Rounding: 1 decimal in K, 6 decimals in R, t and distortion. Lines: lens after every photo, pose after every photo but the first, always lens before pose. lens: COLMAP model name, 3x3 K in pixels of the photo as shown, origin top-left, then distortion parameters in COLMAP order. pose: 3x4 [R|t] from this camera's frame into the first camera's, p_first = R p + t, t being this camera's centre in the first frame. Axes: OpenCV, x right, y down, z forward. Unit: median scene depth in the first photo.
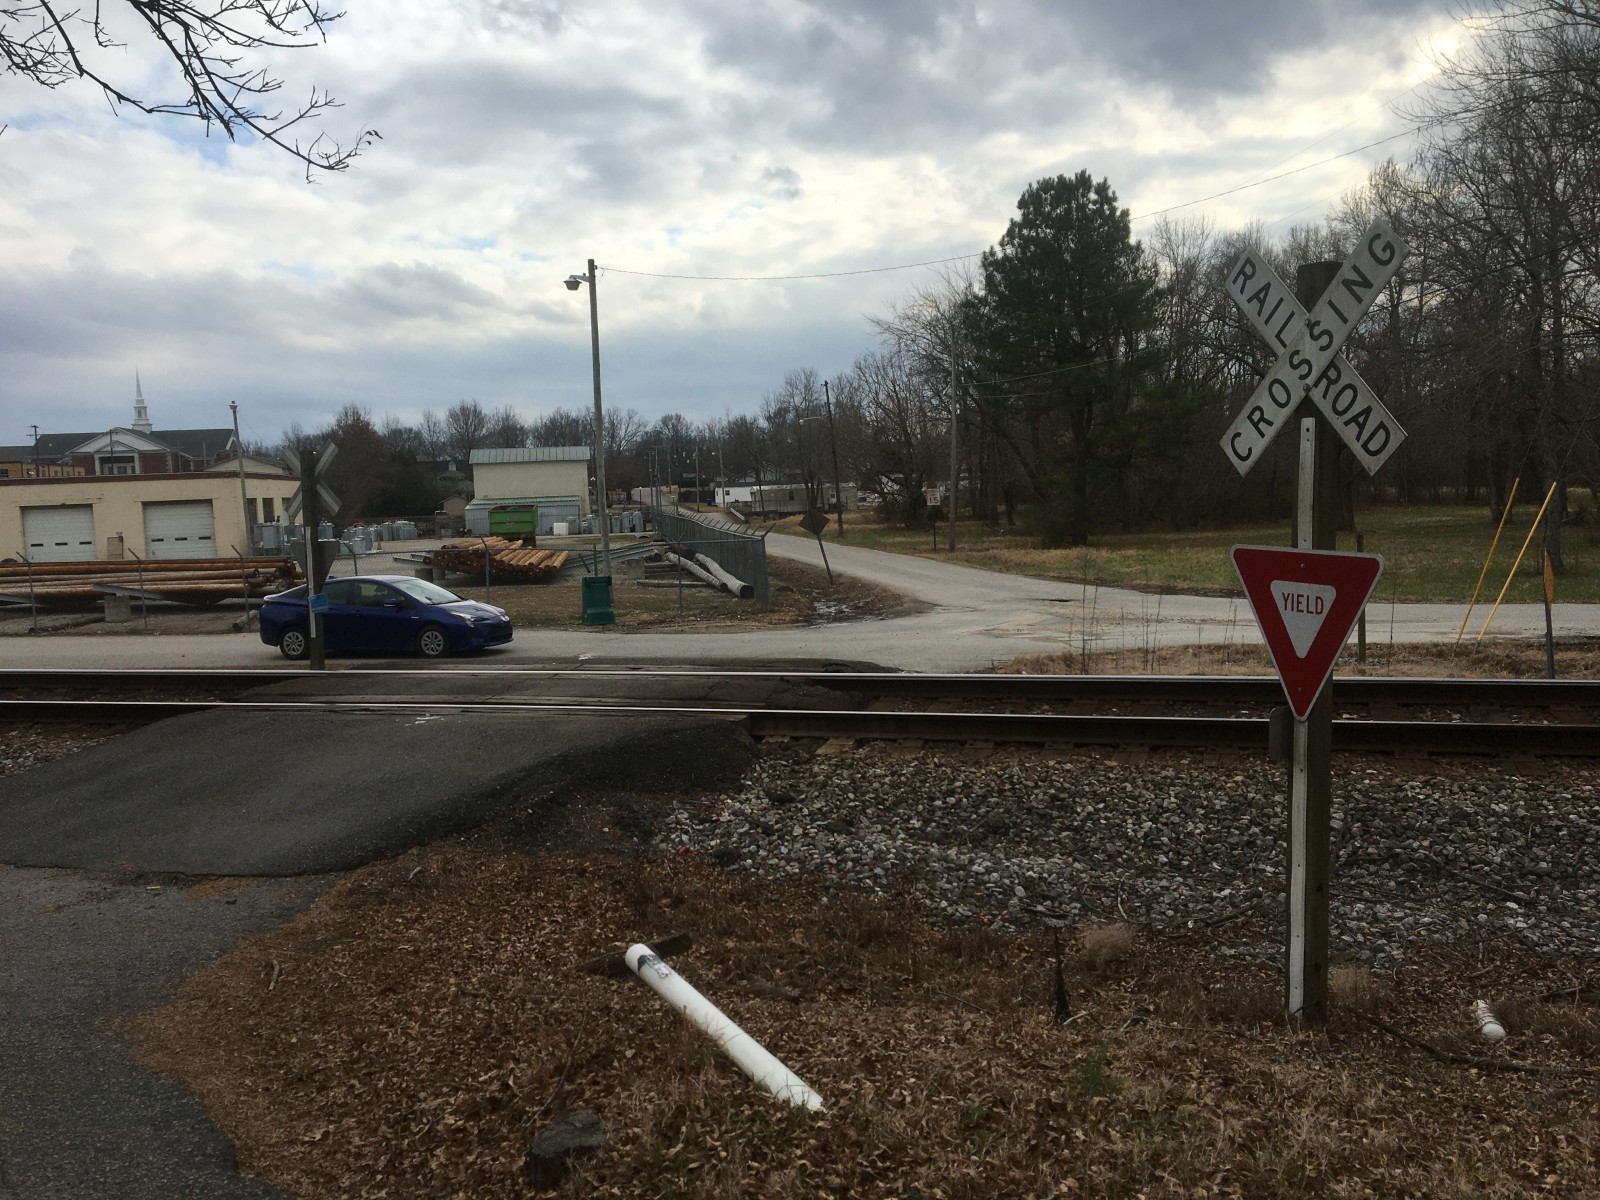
lens RADIAL K [[1358.4, 0, 774.2], [0, 1358.4, 607.8], [0, 0, 1]] dist [0.104174, -0.162148]
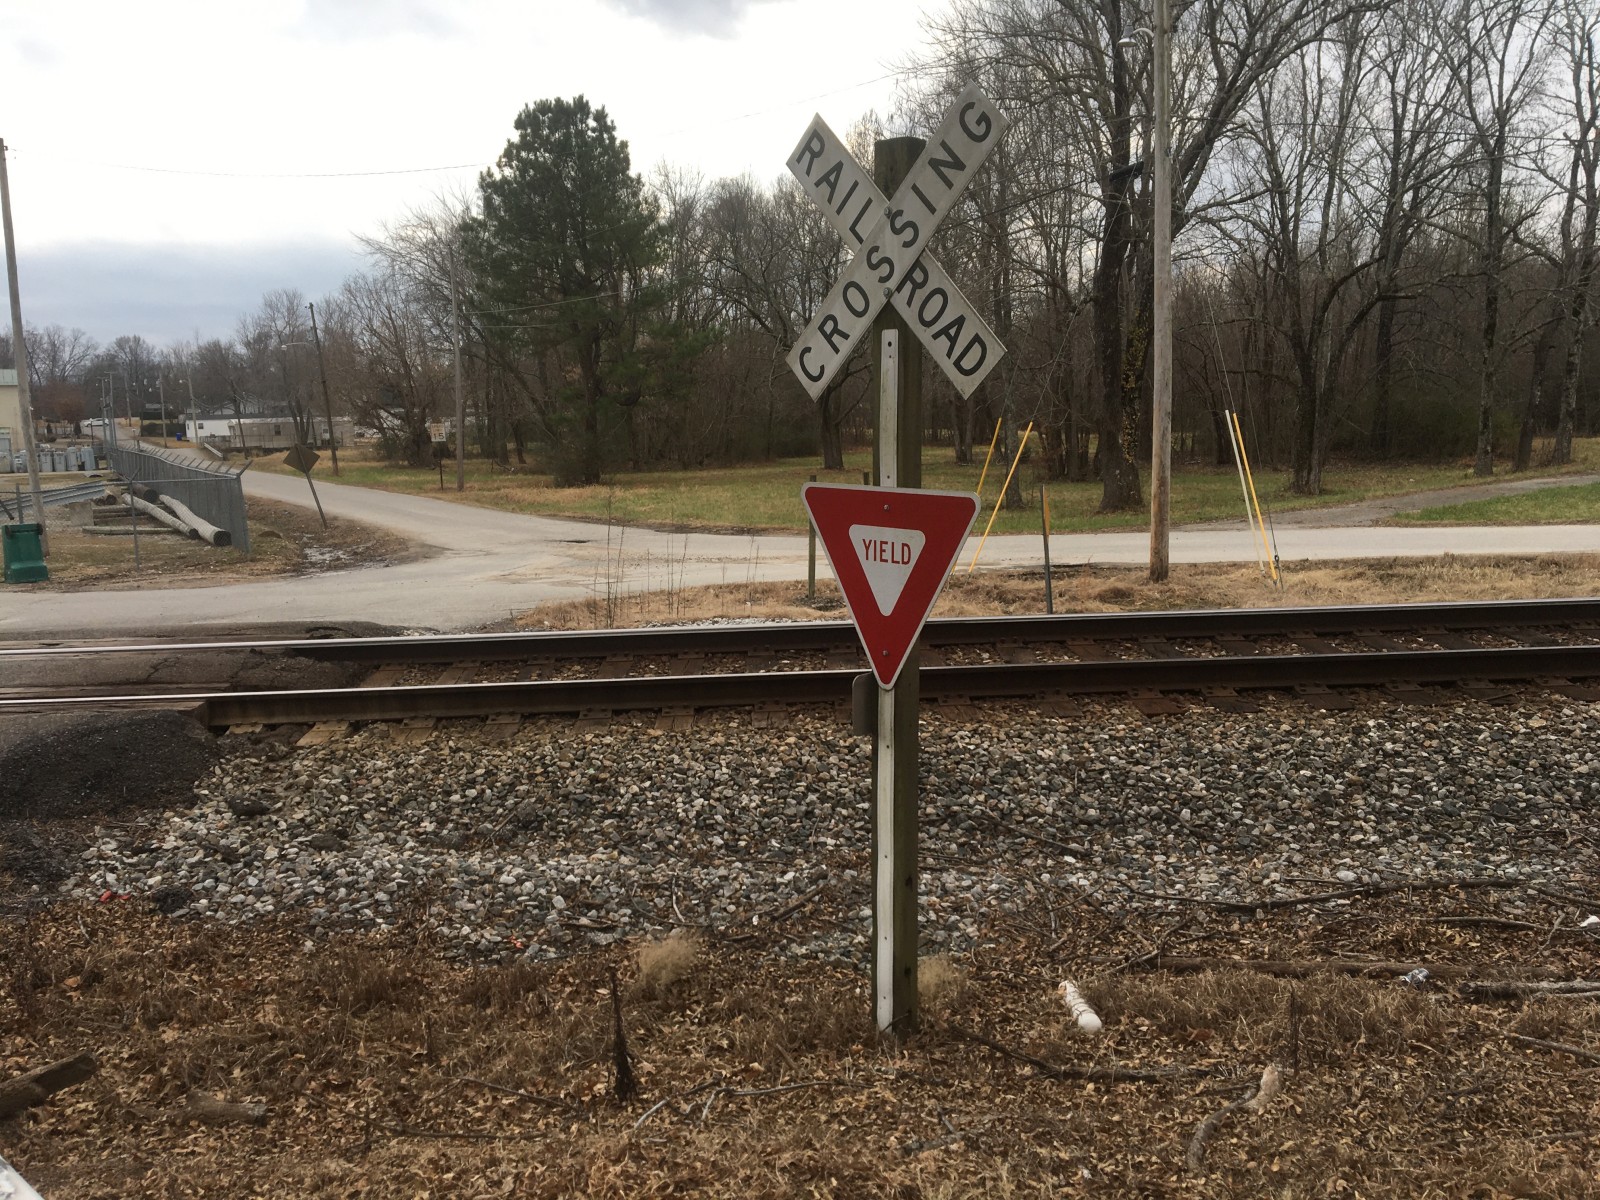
lens RADIAL K [[1358.4, 0, 774.2], [0, 1358.4, 607.8], [0, 0, 1]] dist [0.104174, -0.162148]
pose [[0.937668, -0.038764, 0.345365, 0.019604], [0.023298, 0.998536, 0.048822, -0.007615], [-0.346752, -0.037732, 0.937198, 0.161454]]
